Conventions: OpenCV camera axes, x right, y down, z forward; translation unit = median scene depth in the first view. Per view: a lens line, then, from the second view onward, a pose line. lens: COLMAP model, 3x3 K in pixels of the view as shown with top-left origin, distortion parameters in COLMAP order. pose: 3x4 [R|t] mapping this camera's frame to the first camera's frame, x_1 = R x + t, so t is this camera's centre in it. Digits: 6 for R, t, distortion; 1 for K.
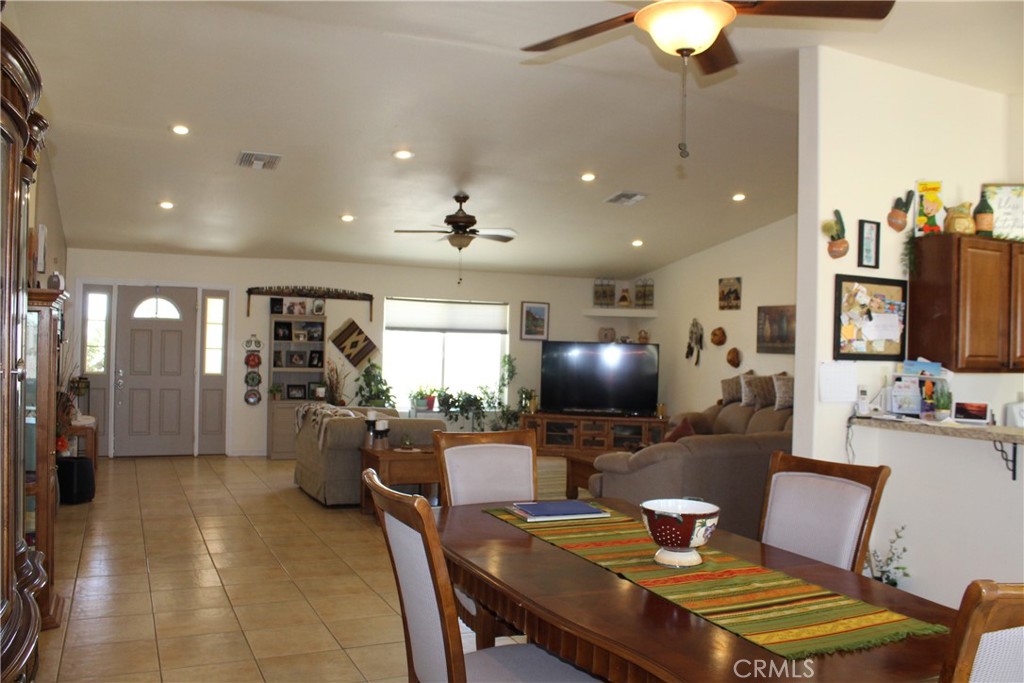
lens RADIAL K [[848.9, 0, 516.0], [0, 848.9, 343.9], [0, 0, 1]] dist [-0.165326, 0.146482]
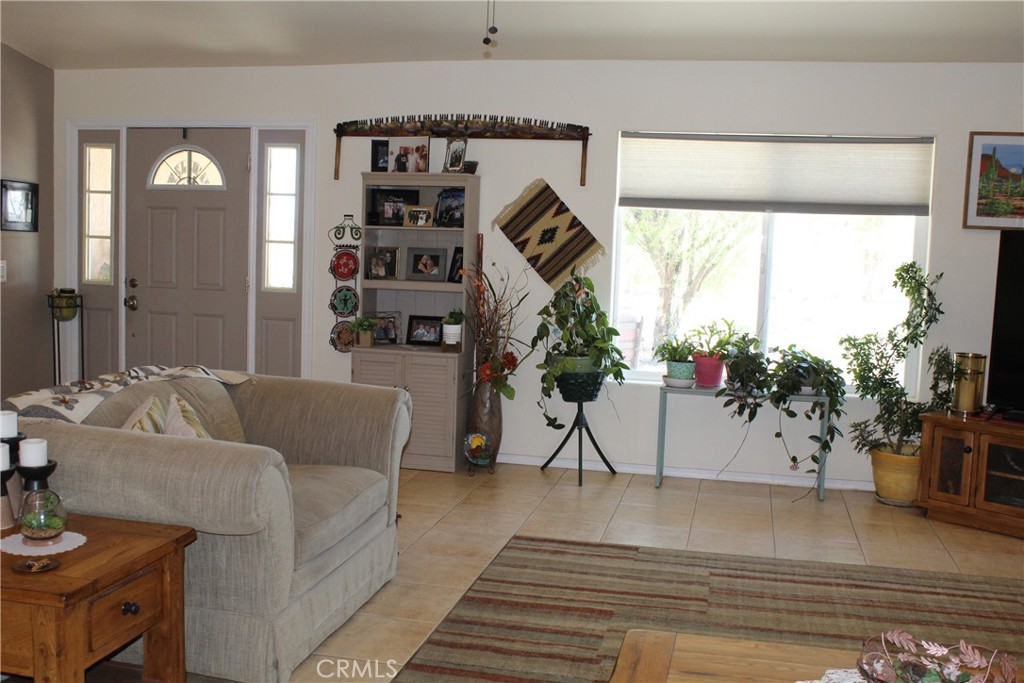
lens RADIAL K [[1064.7, 0, 509.0], [0, 1064.7, 338.5], [0, 0, 1]] dist [-0.093703, 0.000000]
pose [[0.781687, 0.060463, -0.620733, 0.169758], [-0.009977, 0.996374, 0.084489, 0.008510], [0.623591, -0.059851, 0.779456, 0.551972]]
